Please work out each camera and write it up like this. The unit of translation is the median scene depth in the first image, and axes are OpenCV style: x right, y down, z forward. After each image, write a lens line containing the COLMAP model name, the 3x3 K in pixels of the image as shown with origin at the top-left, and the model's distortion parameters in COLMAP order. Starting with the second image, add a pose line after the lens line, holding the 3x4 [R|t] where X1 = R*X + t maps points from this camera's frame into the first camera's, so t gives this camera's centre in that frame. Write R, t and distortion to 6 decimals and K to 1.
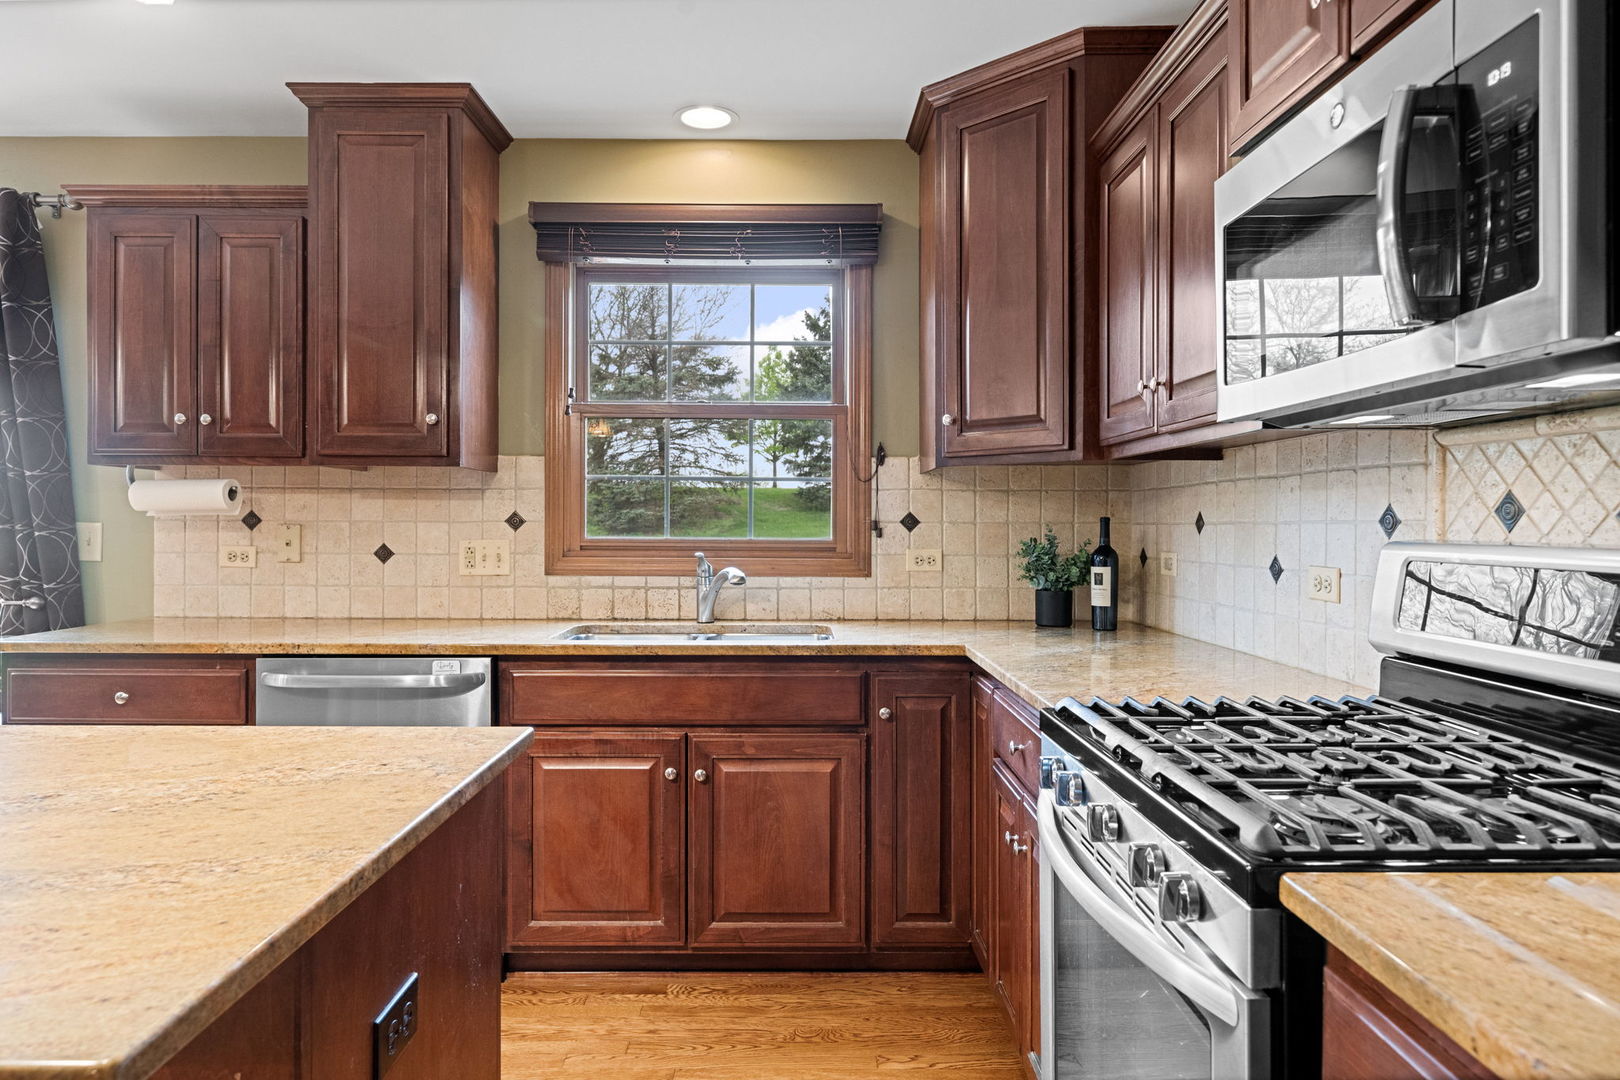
lens RADIAL K [[1009.6, 0, 808.8], [0, 1009.6, 524.9], [0, 0, 1]] dist [0.000302, 0.001108]
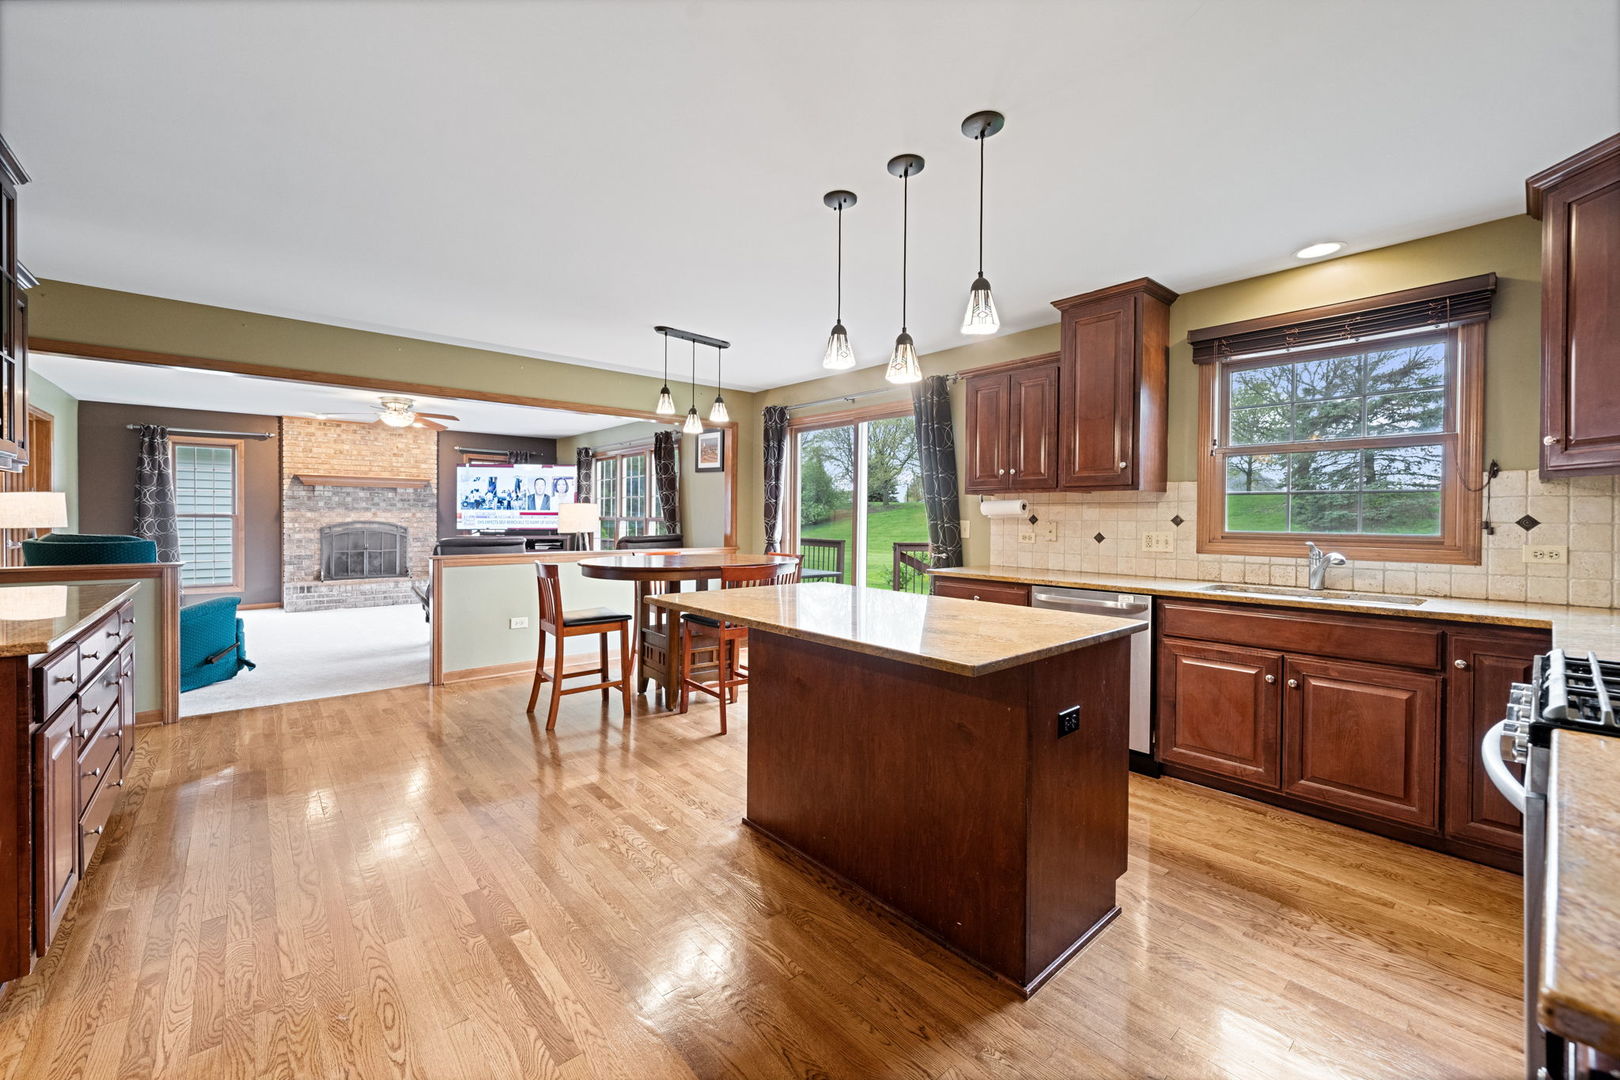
lens RADIAL K [[625.3, 0, 801.5], [0, 625.3, 534.2], [0, 0, 1]] dist [-0.000015, 0.000076]
pose [[0.643518, 0.021015, -0.765142, 0.120853], [-0.005852, 0.999729, 0.022536, -0.000815], [0.765409, -0.010025, 0.643467, -0.178363]]
